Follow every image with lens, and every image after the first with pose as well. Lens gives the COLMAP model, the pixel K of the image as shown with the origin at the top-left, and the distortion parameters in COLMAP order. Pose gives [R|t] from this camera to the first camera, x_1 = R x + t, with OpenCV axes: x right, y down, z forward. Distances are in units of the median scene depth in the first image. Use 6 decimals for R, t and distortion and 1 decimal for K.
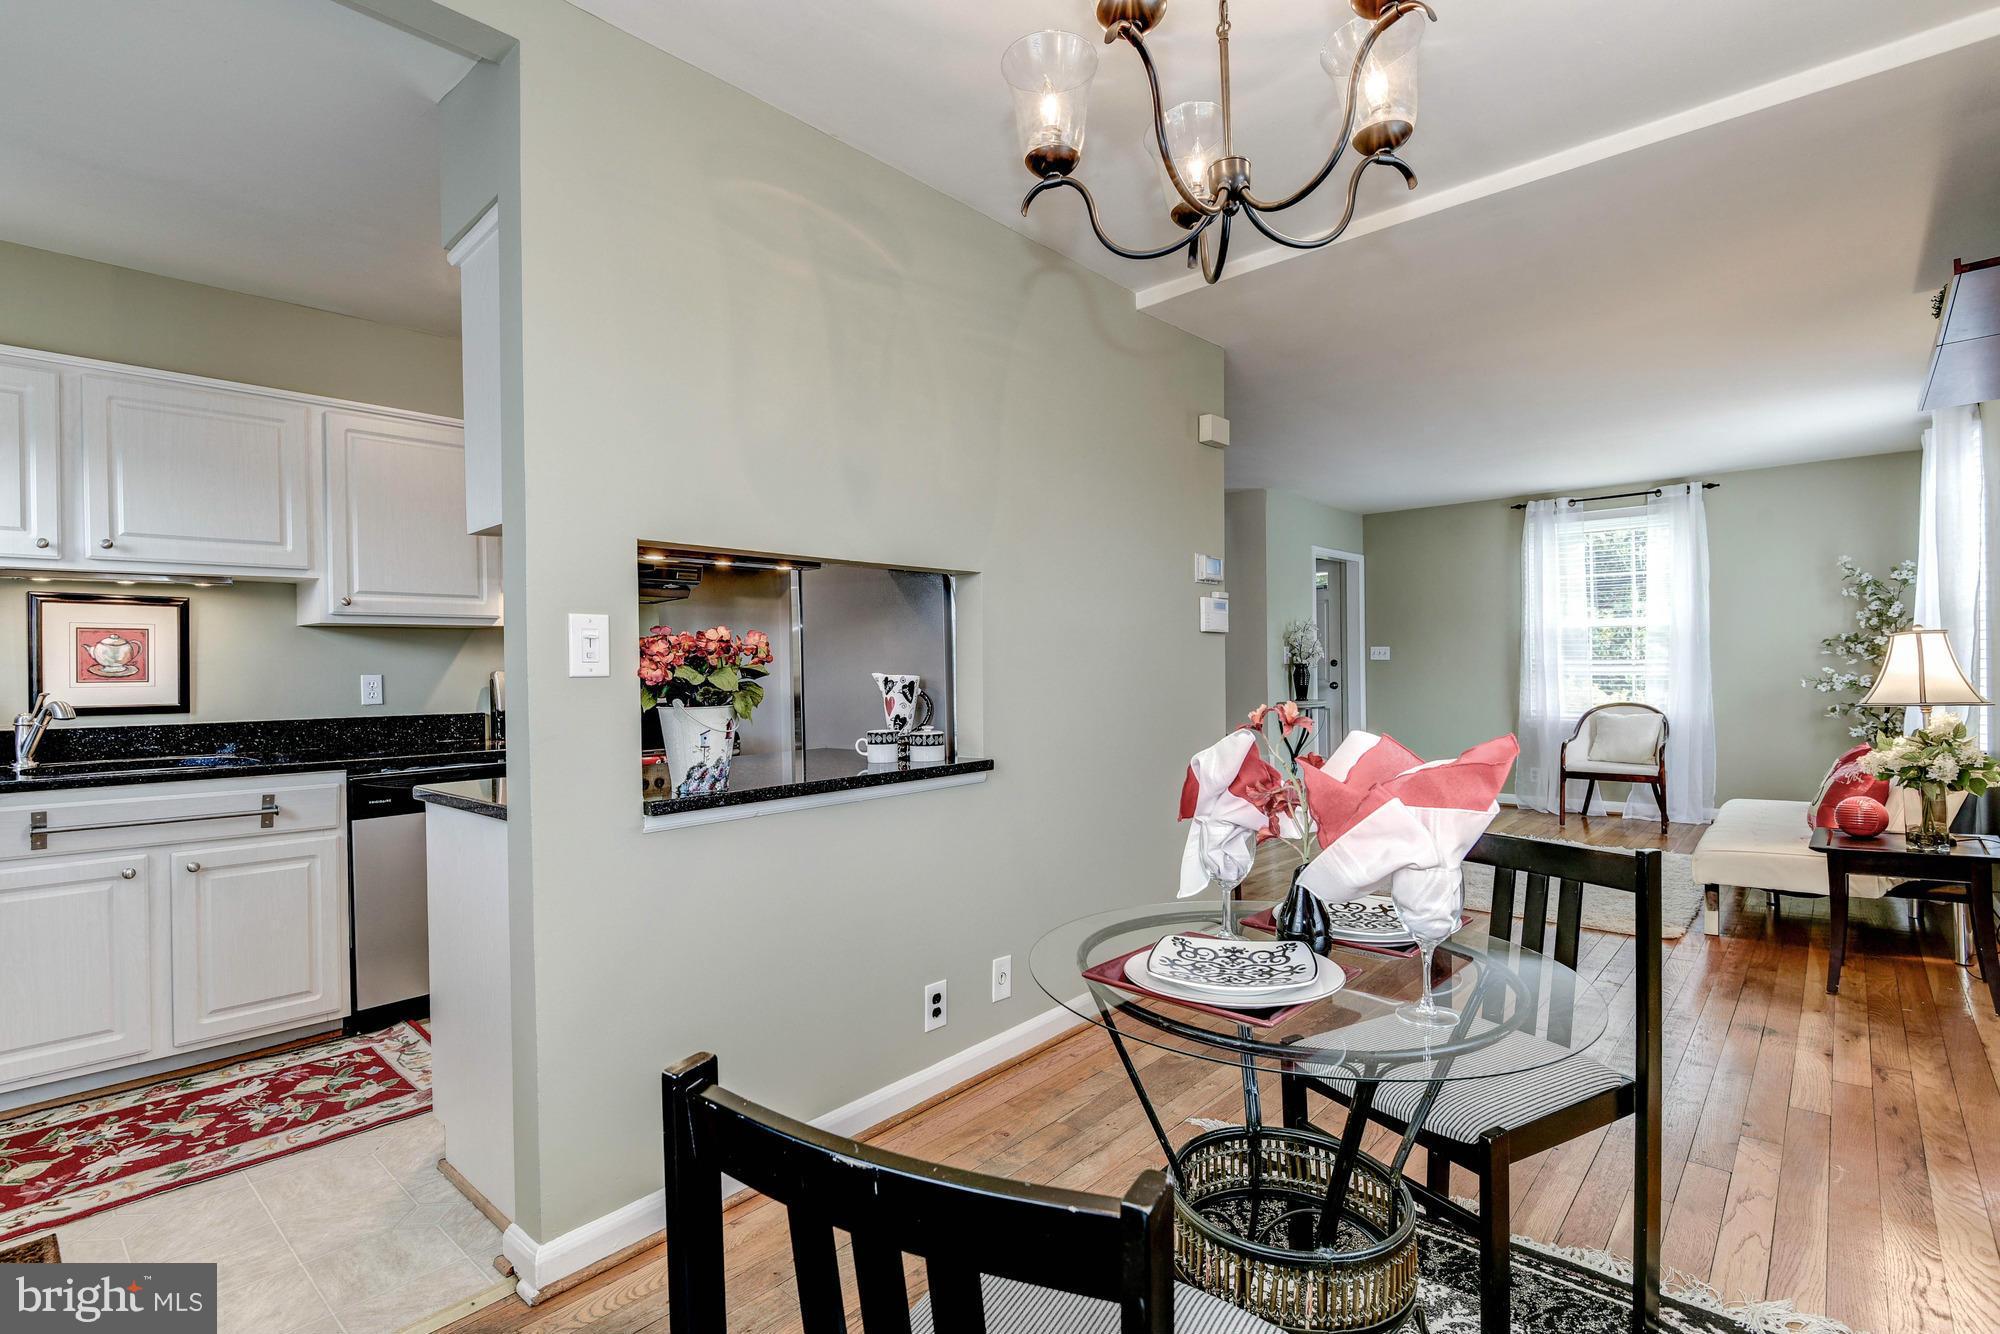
lens RADIAL K [[954.1, 0, 1000.0], [0, 954.1, 667.0], [0, 0, 1]] dist [-0.005380, -0.001568]
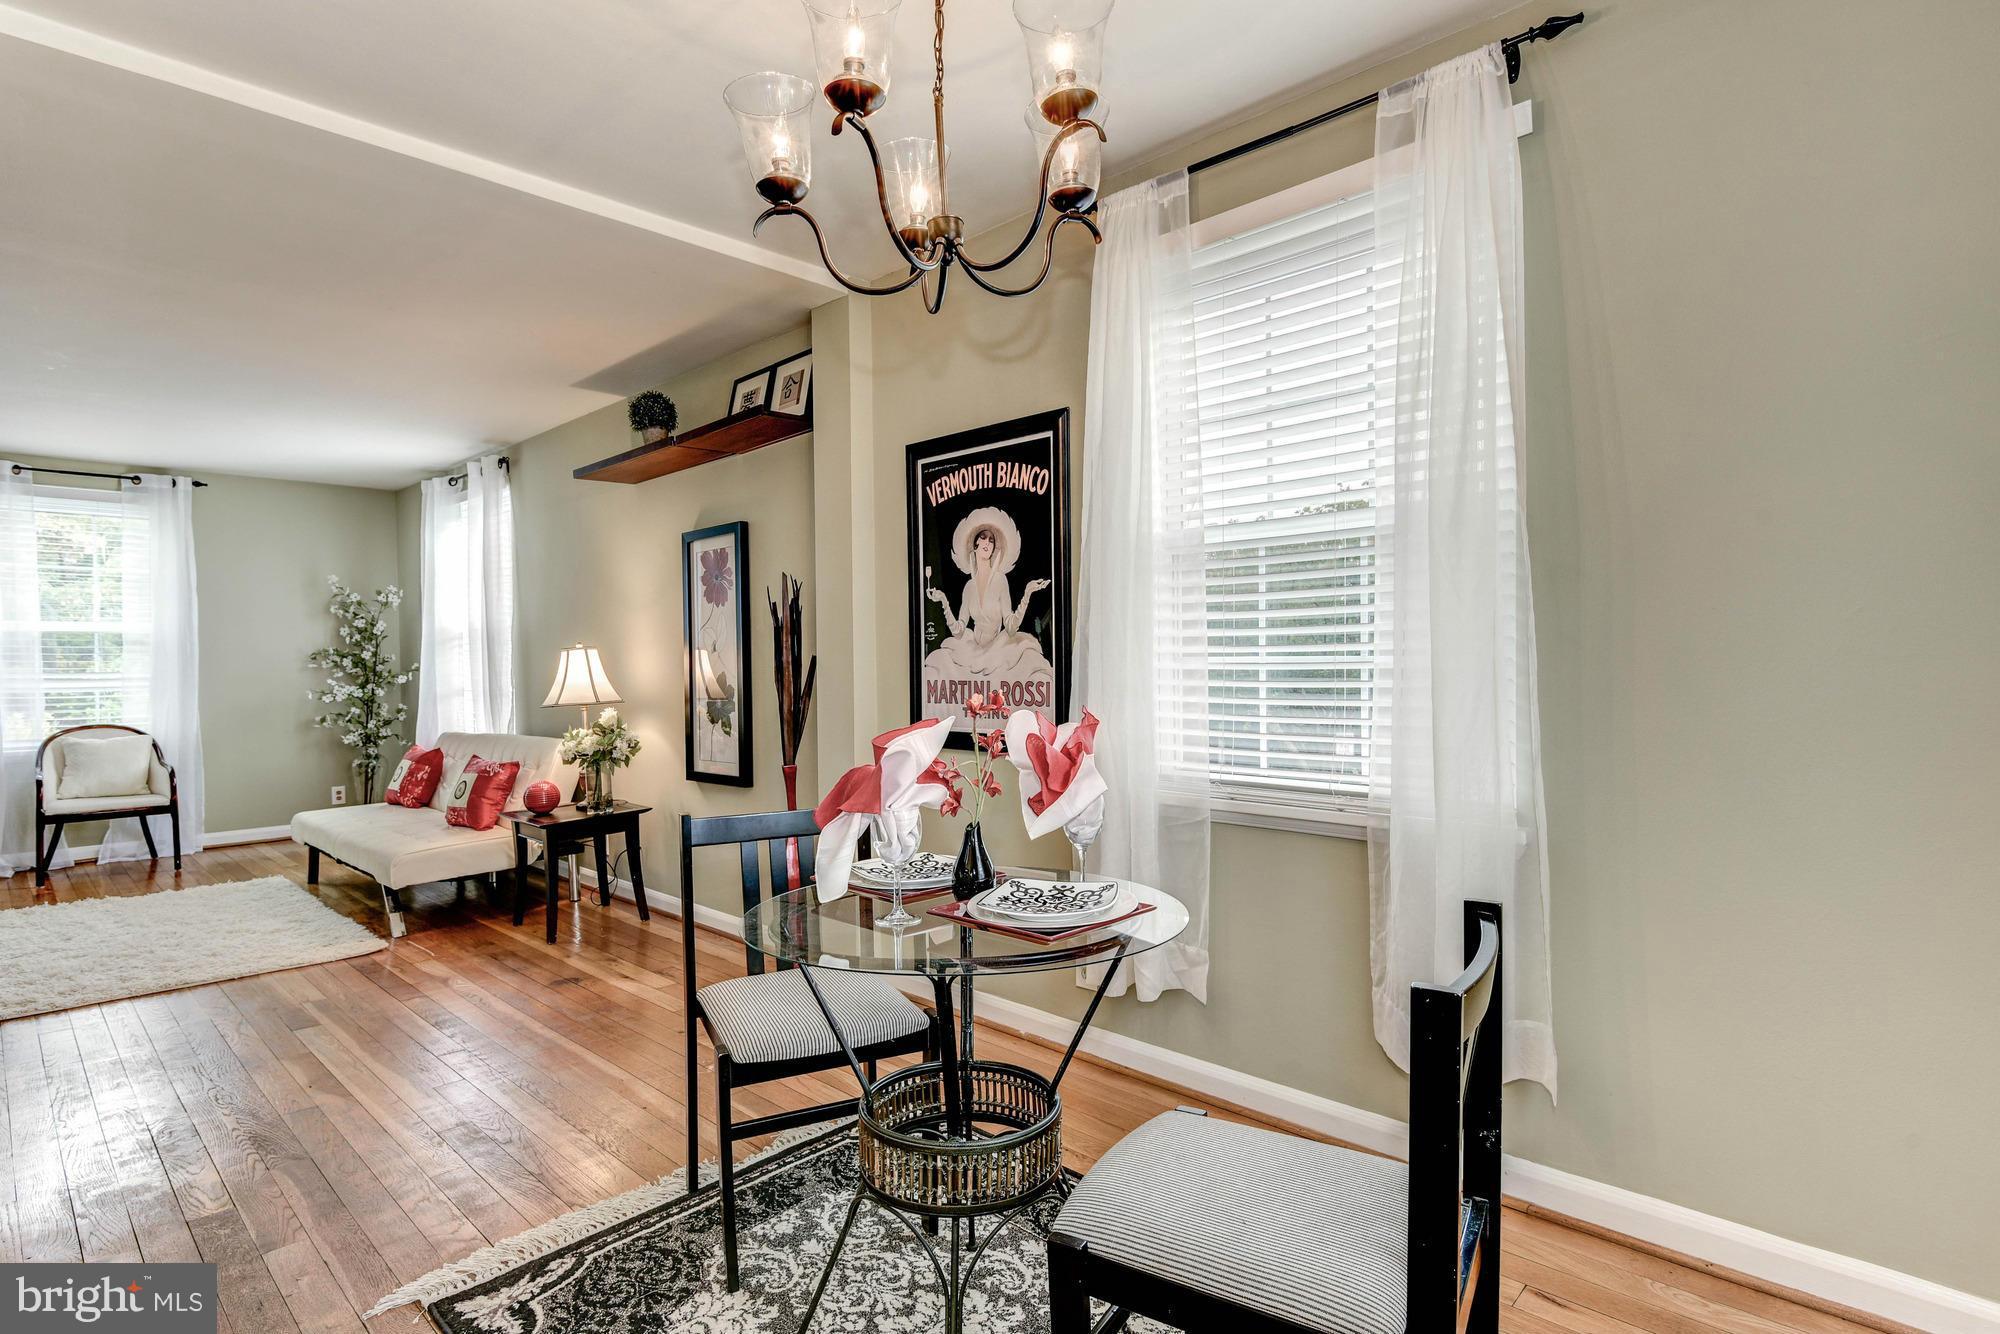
lens RADIAL K [[1001.0, 0, 1000.0], [0, 1001.0, 667.0], [0, 0, 1]] dist [0.023348, -0.020855]
pose [[0.038755, 0.006854, 0.999225, -0.195458], [0.010753, 0.999916, -0.007276, 0.002180], [-0.999191, 0.011027, 0.038678, 0.186086]]
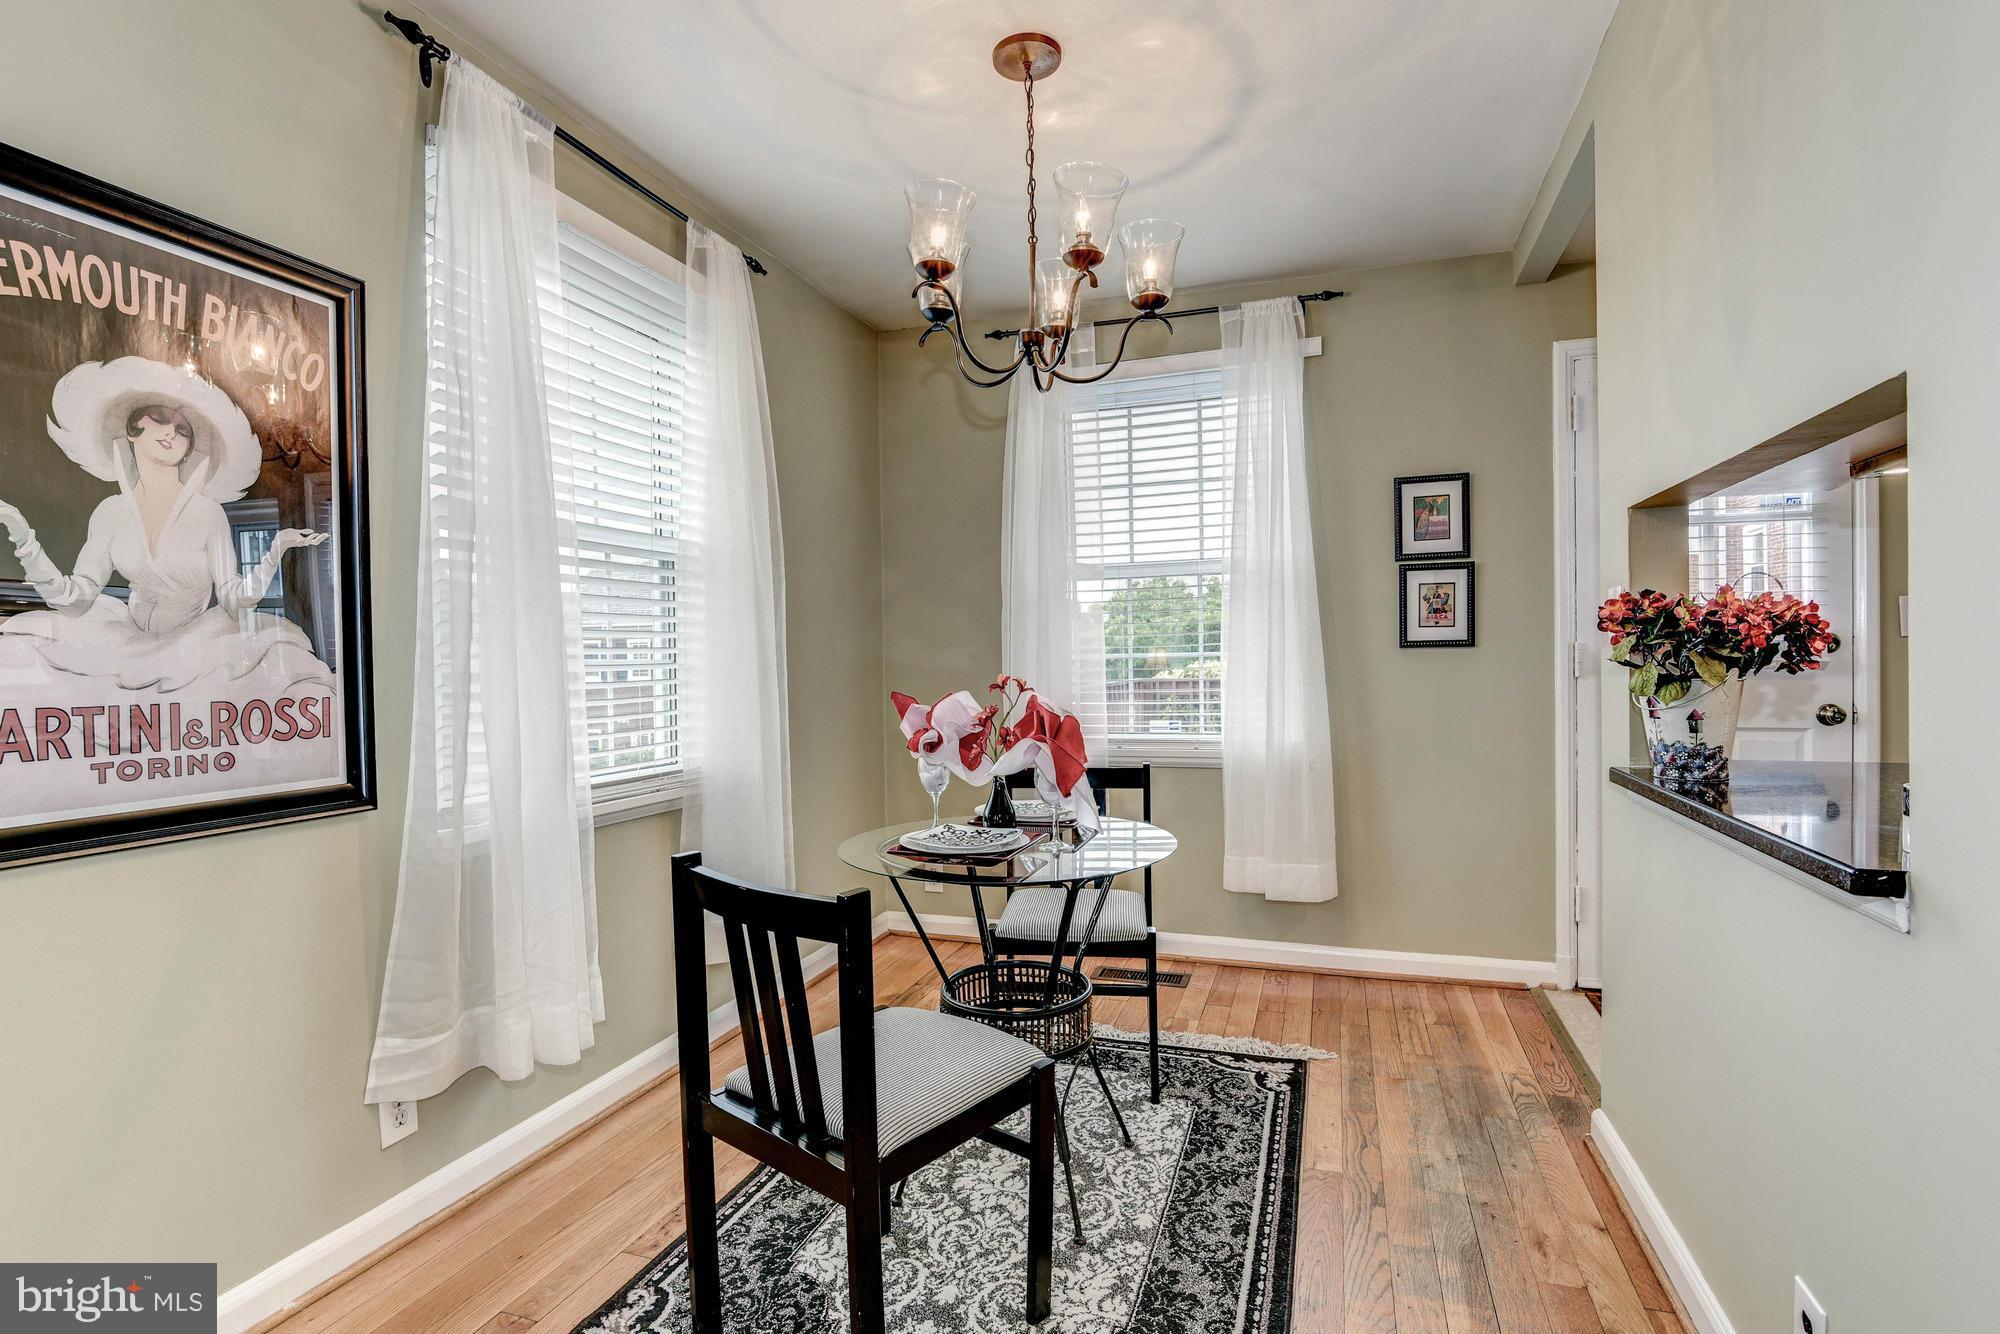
lens RADIAL K [[973.0, 0, 1000.0], [0, 973.0, 667.0], [0, 0, 1]] dist [-0.002127, -0.006211]
pose [[-0.919557, 0.032604, -0.391601, 0.185124], [0.029348, 0.999467, 0.014300, -0.000908], [0.391859, 0.001657, -0.920024, 0.502983]]
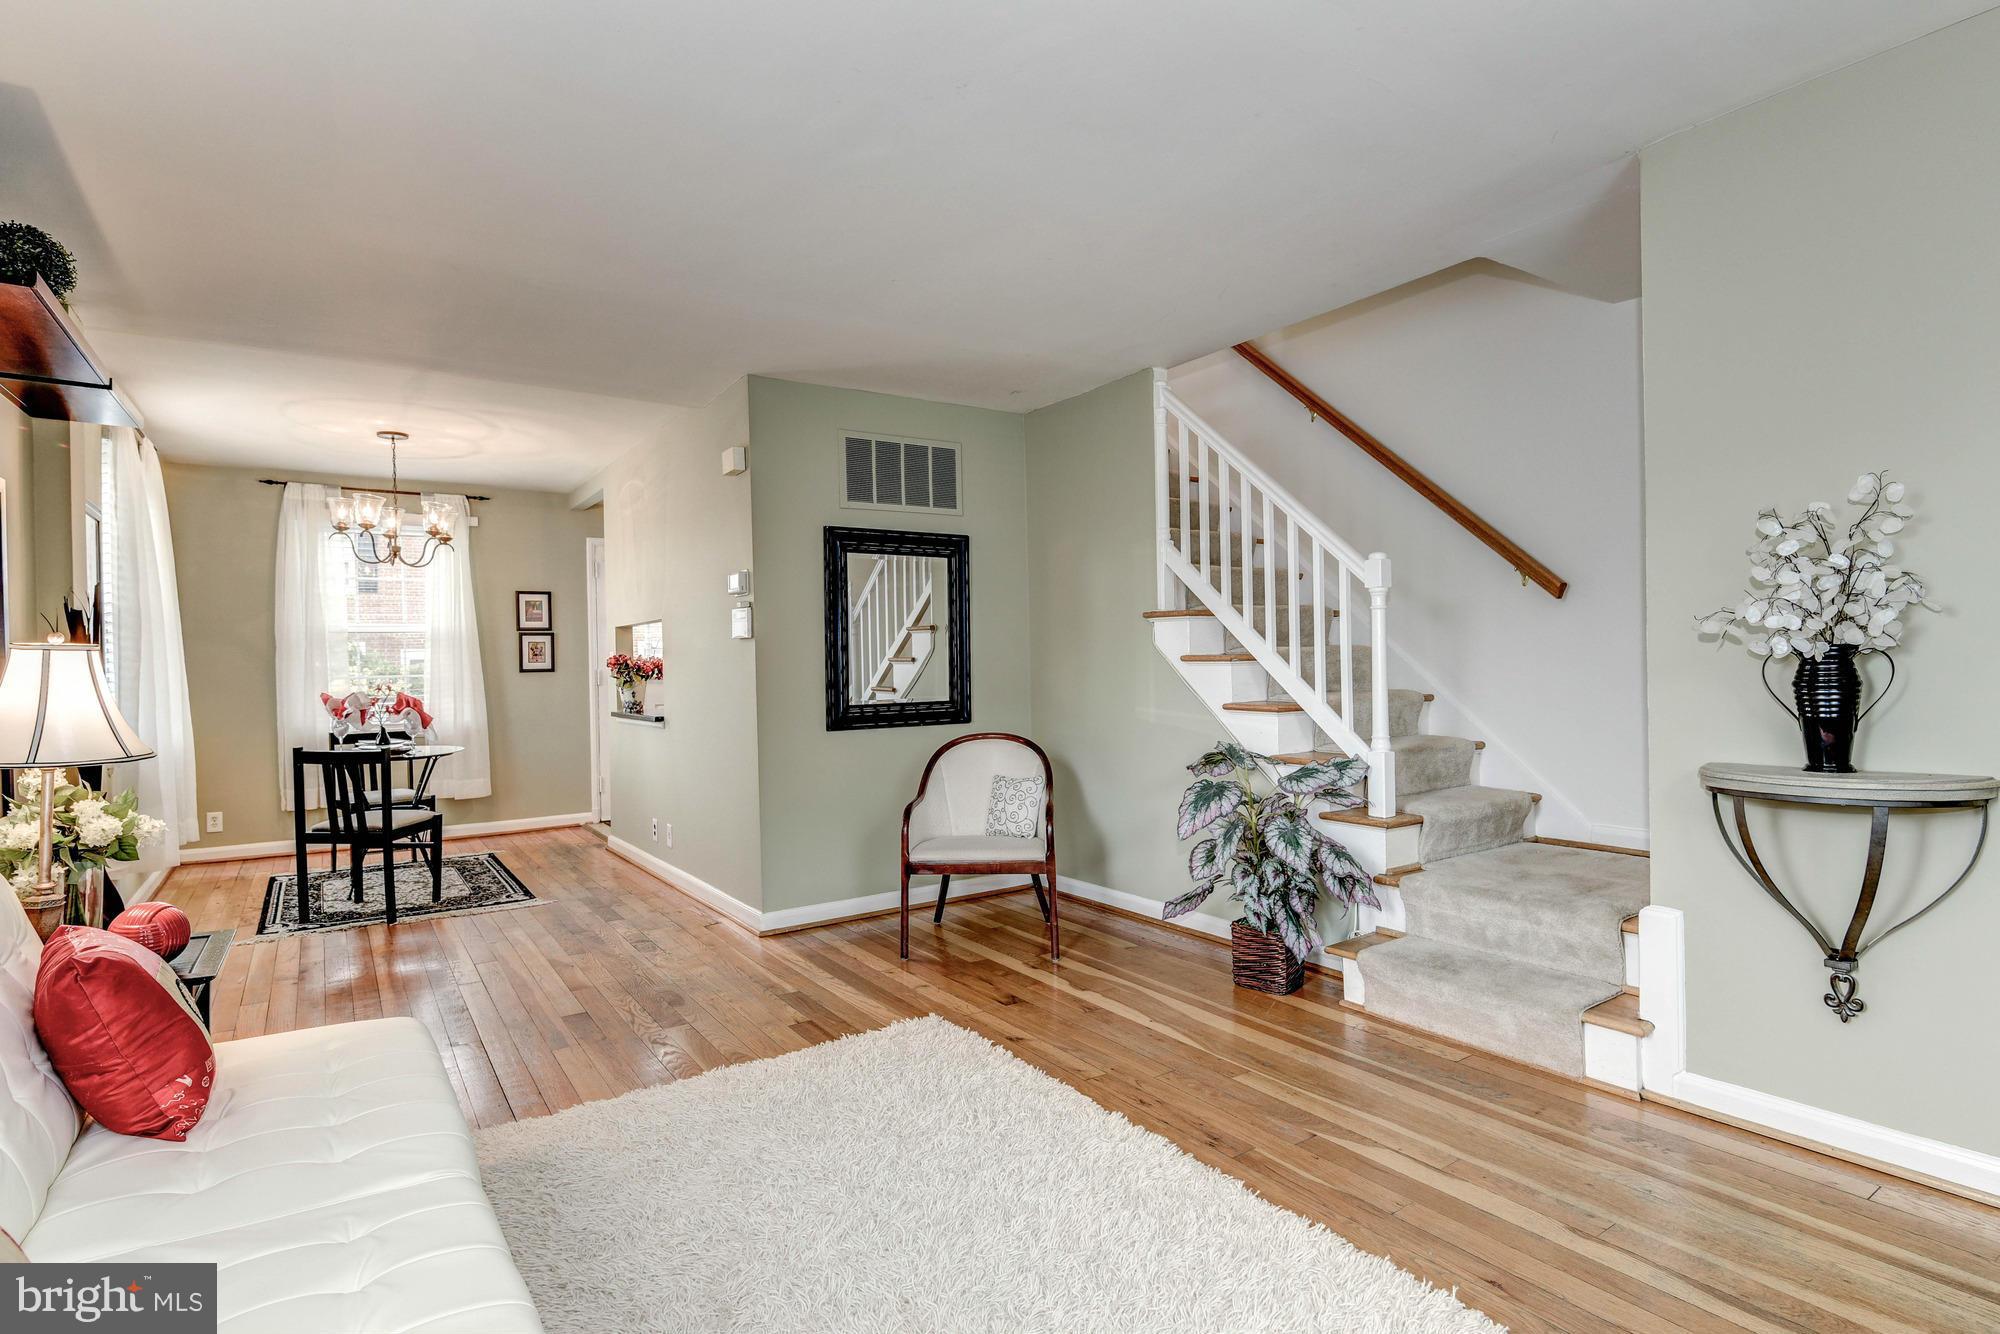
lens RADIAL K [[1001.0, 0, 1000.0], [0, 1001.0, 667.0], [0, 0, 1]] dist [0.023348, -0.020855]
pose [[-0.239866, 0.022557, -0.970544, 0.732147], [0.024490, 0.999552, 0.017178, -0.009590], [0.970497, -0.019648, -0.240311, 0.889550]]
